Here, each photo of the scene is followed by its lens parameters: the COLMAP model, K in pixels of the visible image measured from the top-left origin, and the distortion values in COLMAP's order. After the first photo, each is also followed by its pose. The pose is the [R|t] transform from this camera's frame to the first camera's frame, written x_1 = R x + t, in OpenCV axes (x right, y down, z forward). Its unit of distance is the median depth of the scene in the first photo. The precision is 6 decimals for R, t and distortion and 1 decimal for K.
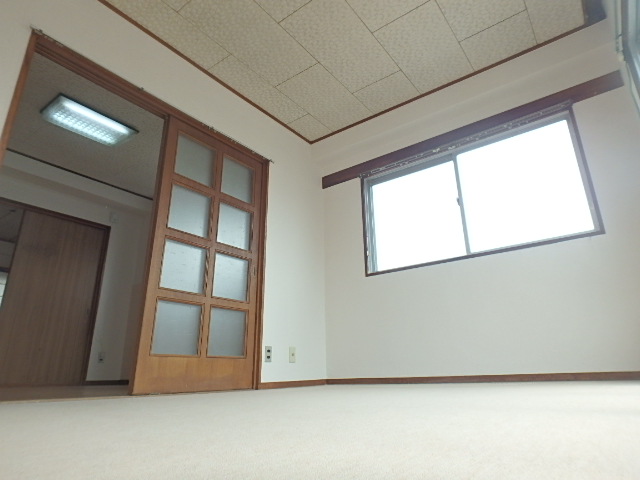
lens RADIAL K [[400.0, 0, 319.3], [0, 400.0, 238.7], [0, 0, 1]] dist [-0.001211, 0.002529]
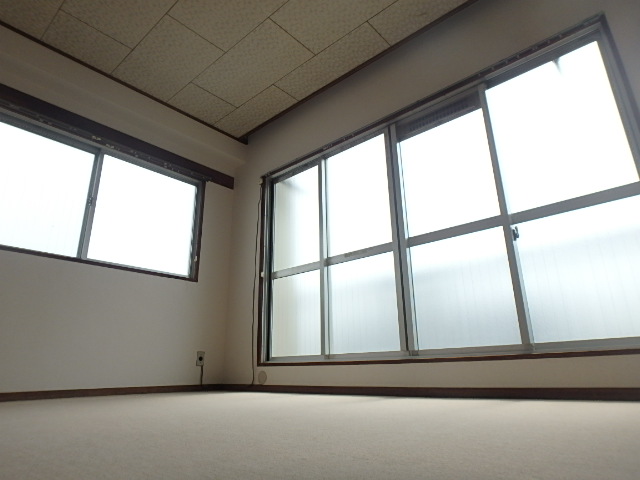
lens RADIAL K [[400.0, 0, 319.5], [0, 400.0, 240.0], [0, 0, 1]] dist [-0.001211, 0.002529]
pose [[0.115722, 0.346330, 0.930948, -0.445832], [-0.304721, 0.904429, -0.298586, 0.112146], [-0.945386, -0.249126, 0.210196, 0.300463]]
